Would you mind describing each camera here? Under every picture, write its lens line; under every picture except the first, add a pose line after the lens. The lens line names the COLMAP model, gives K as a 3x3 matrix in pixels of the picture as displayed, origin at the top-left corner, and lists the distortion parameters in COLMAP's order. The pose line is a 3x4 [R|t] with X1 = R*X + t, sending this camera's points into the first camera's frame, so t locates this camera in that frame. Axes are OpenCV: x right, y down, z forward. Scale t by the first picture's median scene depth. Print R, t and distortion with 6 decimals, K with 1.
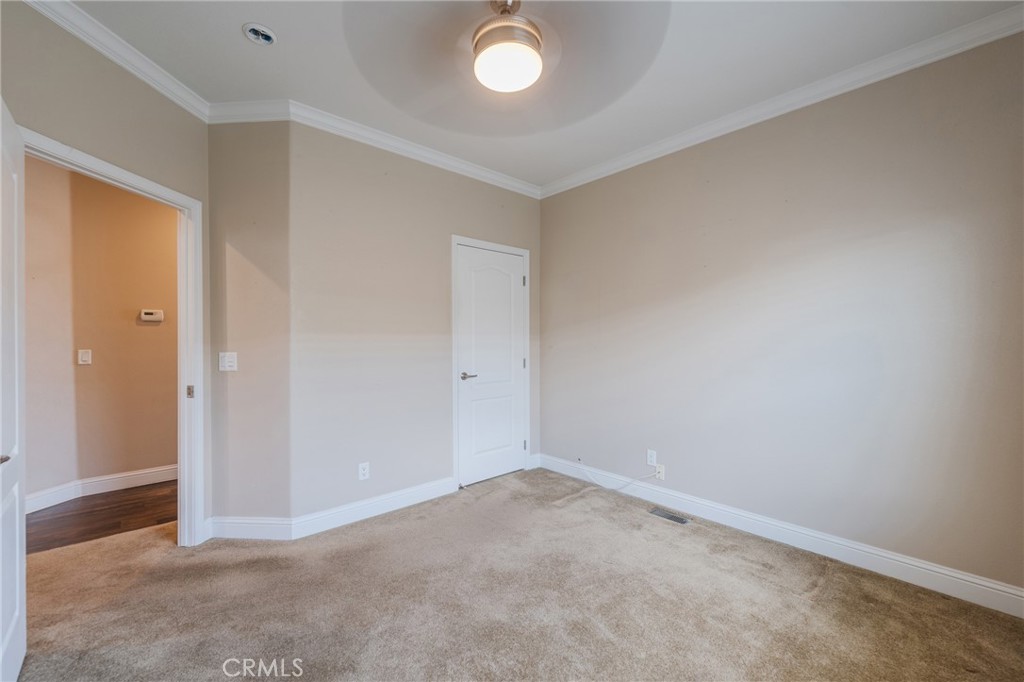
lens RADIAL K [[413.5, 0, 510.8], [0, 413.5, 337.0], [0, 0, 1]] dist [0.000470, -0.001321]
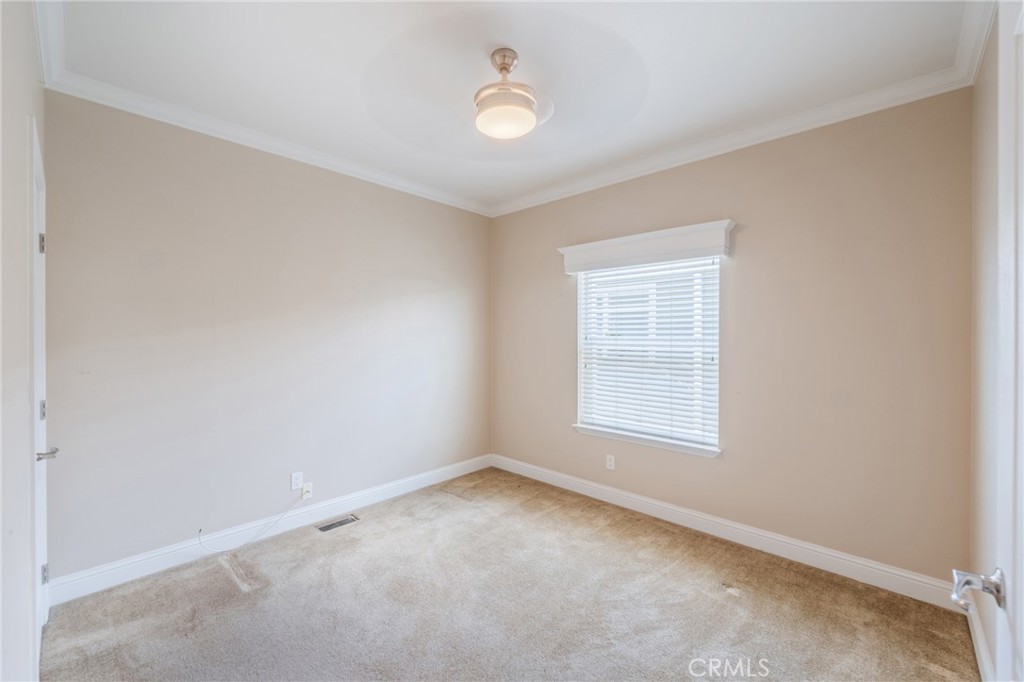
lens RADIAL K [[413.5, 0, 512.3], [0, 413.5, 342.6], [0, 0, 1]] dist [0.000470, -0.001321]
pose [[-0.074584, -0.010357, 0.997161, -0.726938], [0.004373, 0.999933, 0.010713, -0.022945], [-0.997205, 0.005160, -0.074533, 0.714826]]
